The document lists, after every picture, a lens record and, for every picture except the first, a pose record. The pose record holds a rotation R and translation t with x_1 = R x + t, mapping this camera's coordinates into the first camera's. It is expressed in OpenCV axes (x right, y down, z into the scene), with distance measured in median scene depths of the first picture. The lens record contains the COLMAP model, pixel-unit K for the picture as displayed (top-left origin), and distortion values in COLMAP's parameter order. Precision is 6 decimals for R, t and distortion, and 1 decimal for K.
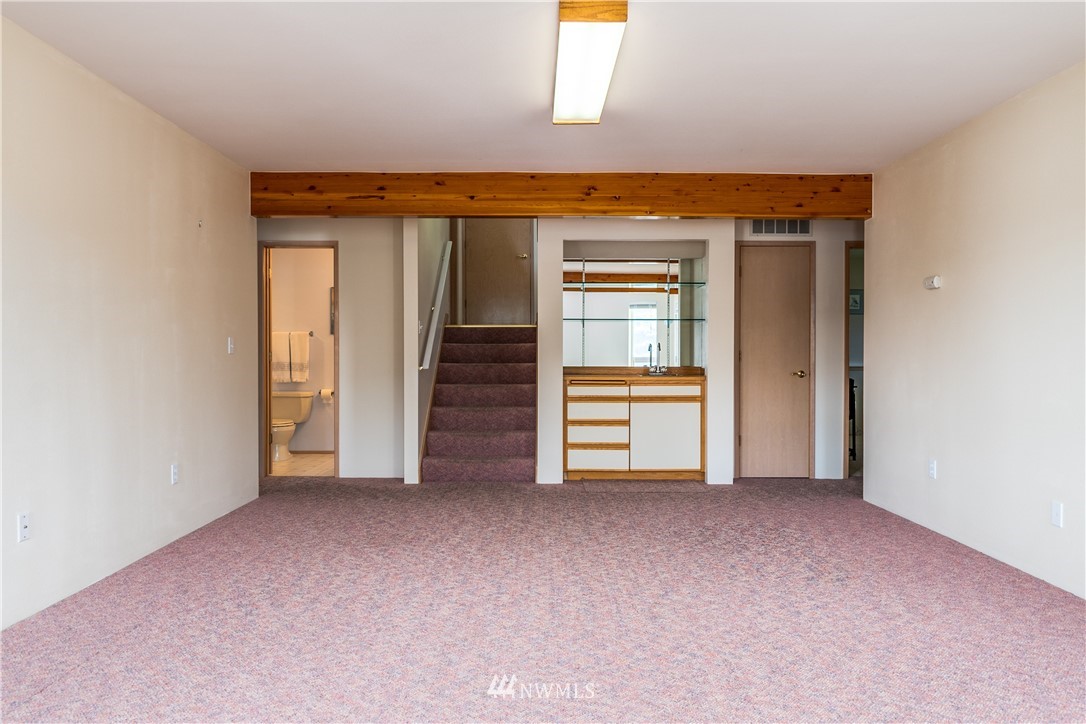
lens RADIAL K [[758.8, 0, 543.0], [0, 758.8, 362.0], [0, 0, 1]] dist [-0.009149, -0.005032]
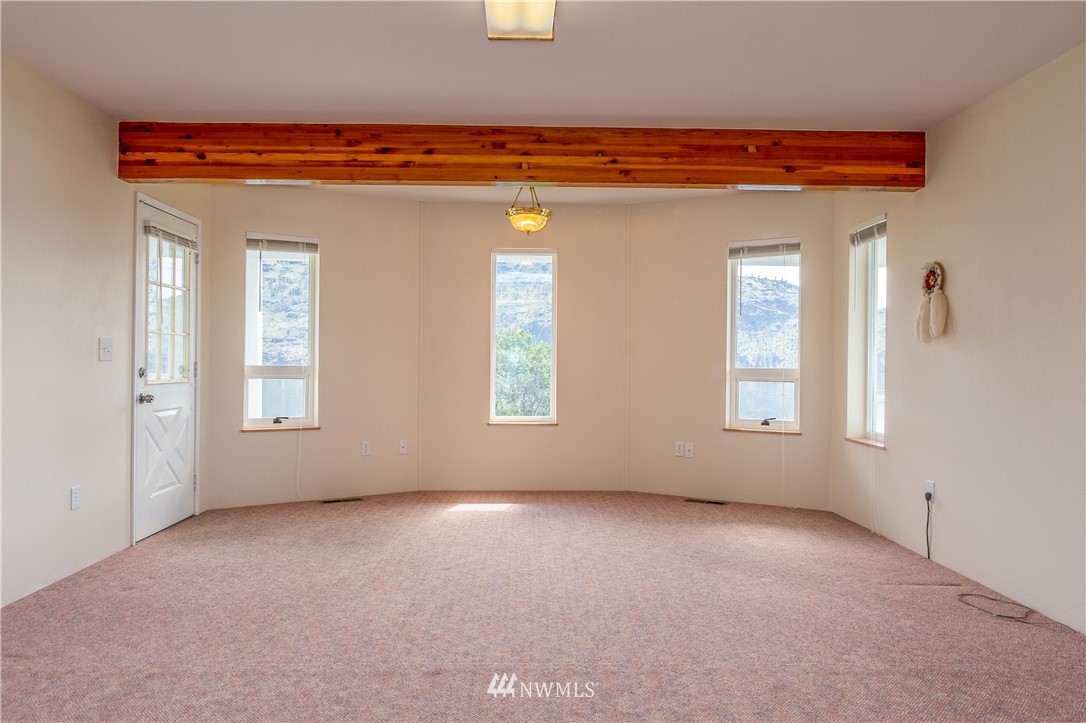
lens RADIAL K [[758.8, 0, 543.0], [0, 758.8, 361.5], [0, 0, 1]] dist [-0.009149, -0.005032]
pose [[-0.999707, -0.009984, -0.022071, 0.048388], [-0.010200, 0.999901, 0.009683, -0.019003], [0.021972, 0.009905, -0.999710, 1.833415]]
